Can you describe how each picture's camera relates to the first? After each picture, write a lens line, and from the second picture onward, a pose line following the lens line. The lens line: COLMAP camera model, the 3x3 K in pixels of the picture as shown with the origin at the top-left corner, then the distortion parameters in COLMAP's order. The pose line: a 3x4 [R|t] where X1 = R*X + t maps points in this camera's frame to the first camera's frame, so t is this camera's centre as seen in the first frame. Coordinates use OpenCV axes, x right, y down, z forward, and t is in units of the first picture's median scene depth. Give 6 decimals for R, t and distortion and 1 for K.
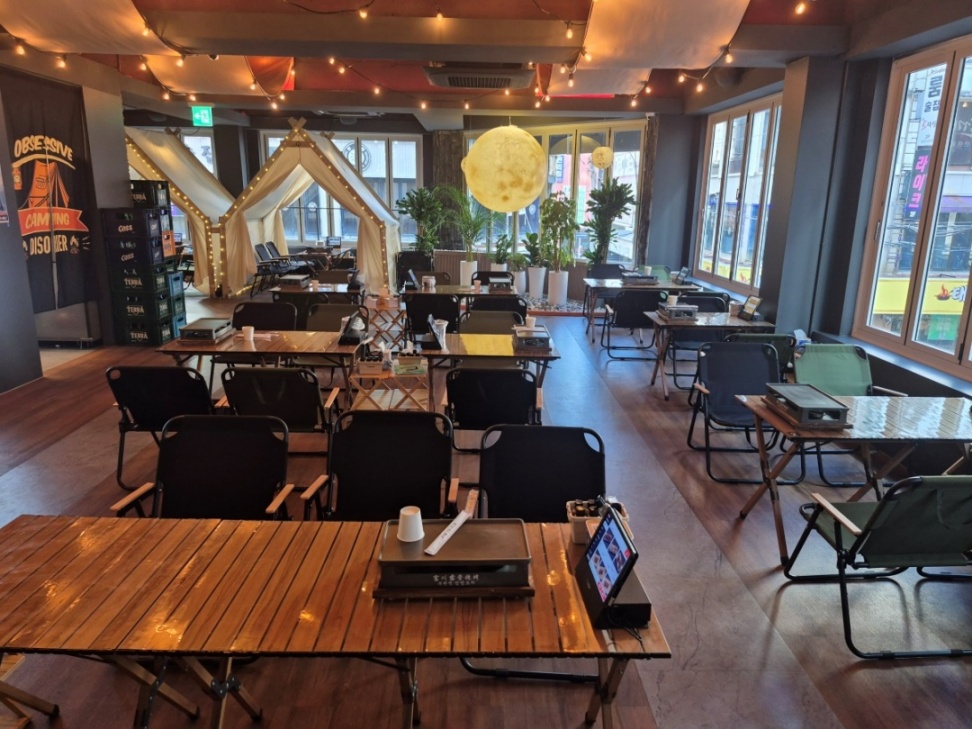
lens RADIAL K [[660.7, 0, 486.7], [0, 660.7, 364.9], [0, 0, 1]] dist [0.033839, -0.001806]
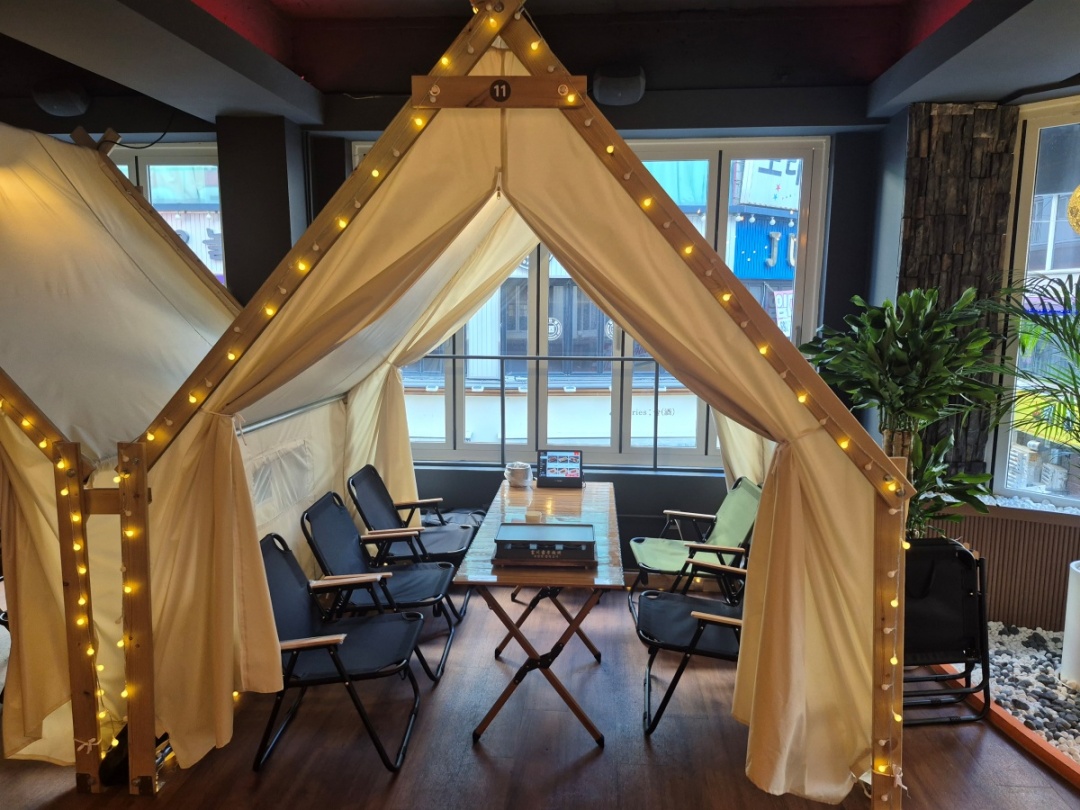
lens RADIAL K [[734.1, 0, 541.2], [0, 734.1, 402.8], [0, 0, 1]] dist [0.033839, -0.001806]
pose [[0.994328, 0.002021, -0.106334, -0.238289], [-0.013999, 0.993608, -0.112018, -0.207184], [0.105428, 0.112871, 0.988001, 0.764596]]
